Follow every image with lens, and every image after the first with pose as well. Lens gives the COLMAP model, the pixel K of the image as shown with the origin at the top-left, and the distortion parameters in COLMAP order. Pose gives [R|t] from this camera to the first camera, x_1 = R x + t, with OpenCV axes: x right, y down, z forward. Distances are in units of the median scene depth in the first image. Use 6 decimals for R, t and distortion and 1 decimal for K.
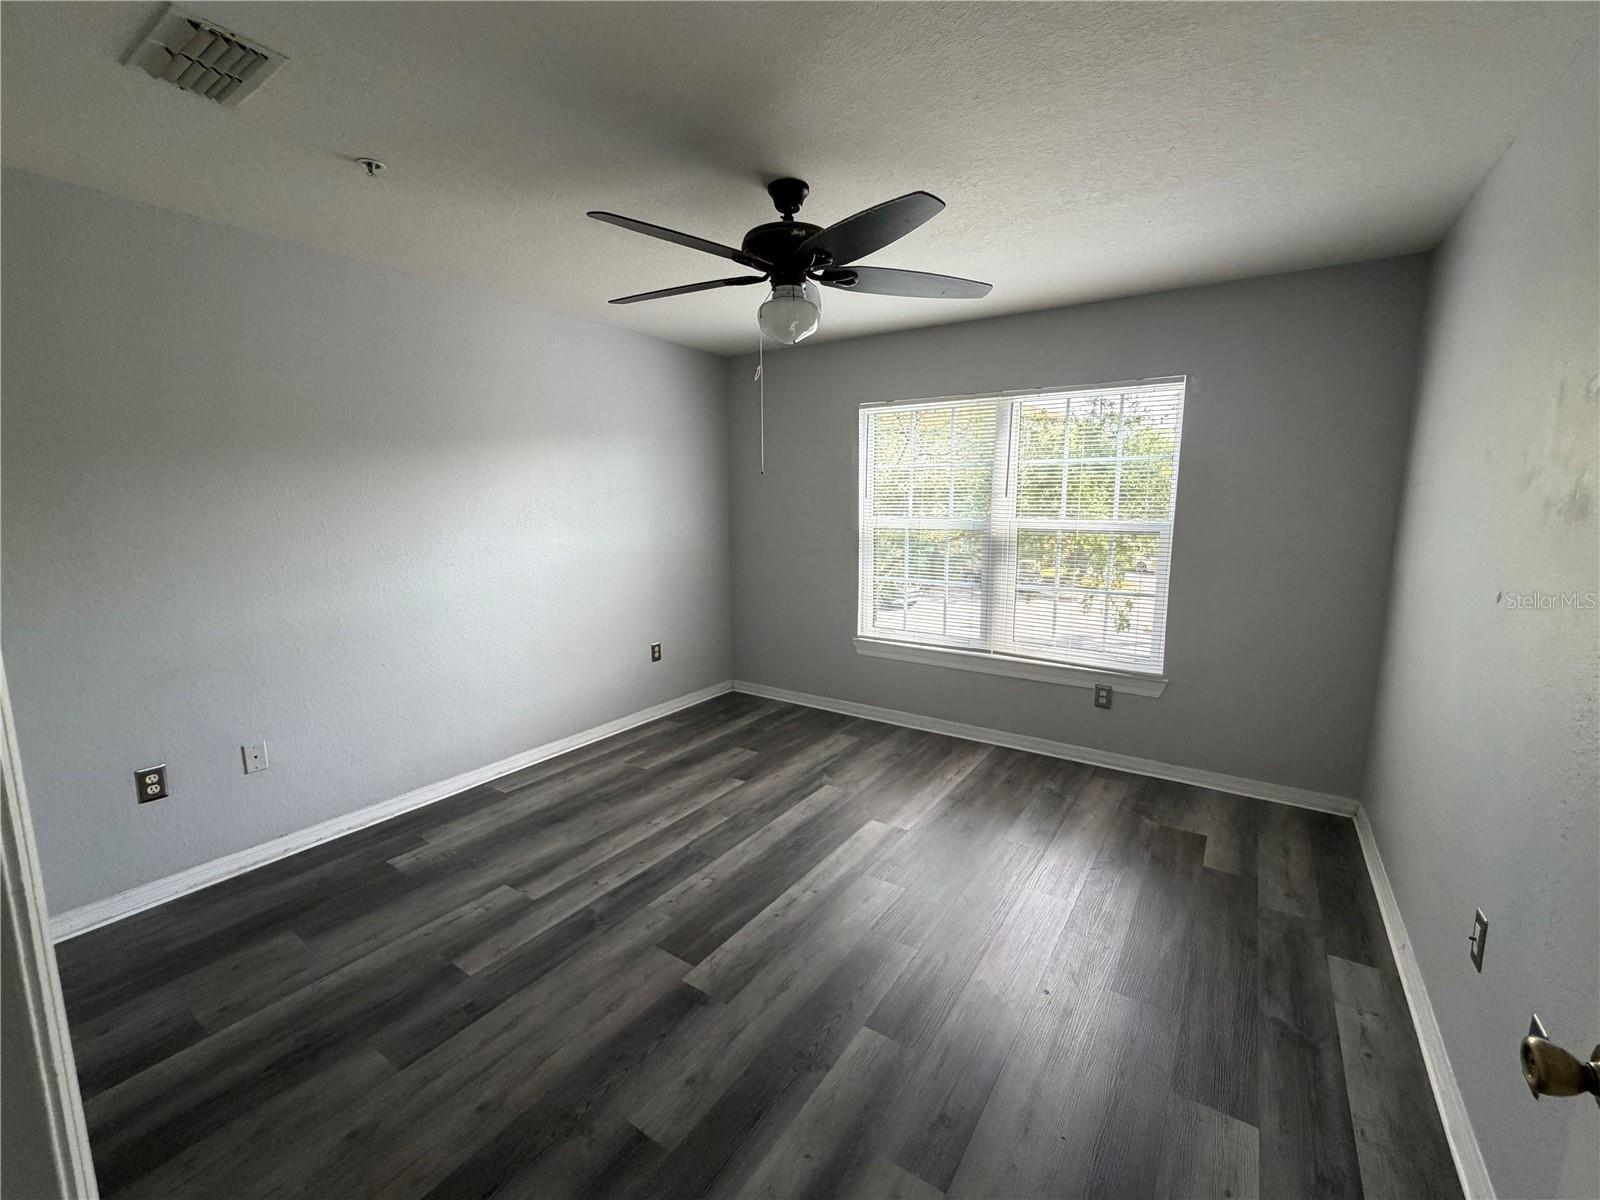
lens RADIAL K [[679.2, 0, 801.0], [0, 679.2, 597.0], [0, 0, 1]] dist [0.000392, 0.000005]
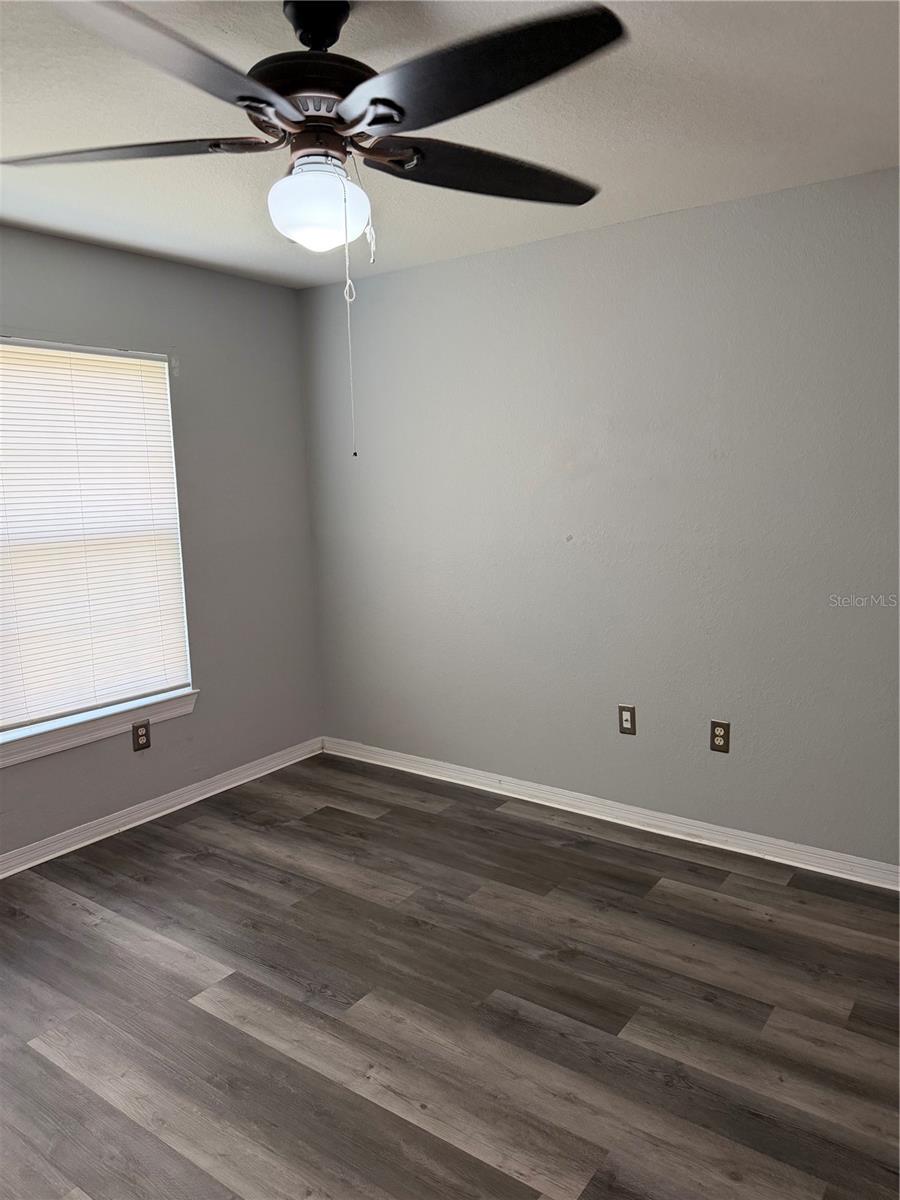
lens RADIAL K [[854.5, 0, 440.2], [0, 854.5, 602.0], [0, 0, 1]] dist [0.044125, -0.076099]
pose [[0.035694, -0.145479, 0.988717, -0.606892], [0.179993, 0.974105, 0.136831, -0.095417], [-0.983020, 0.173078, 0.060955, 0.644915]]
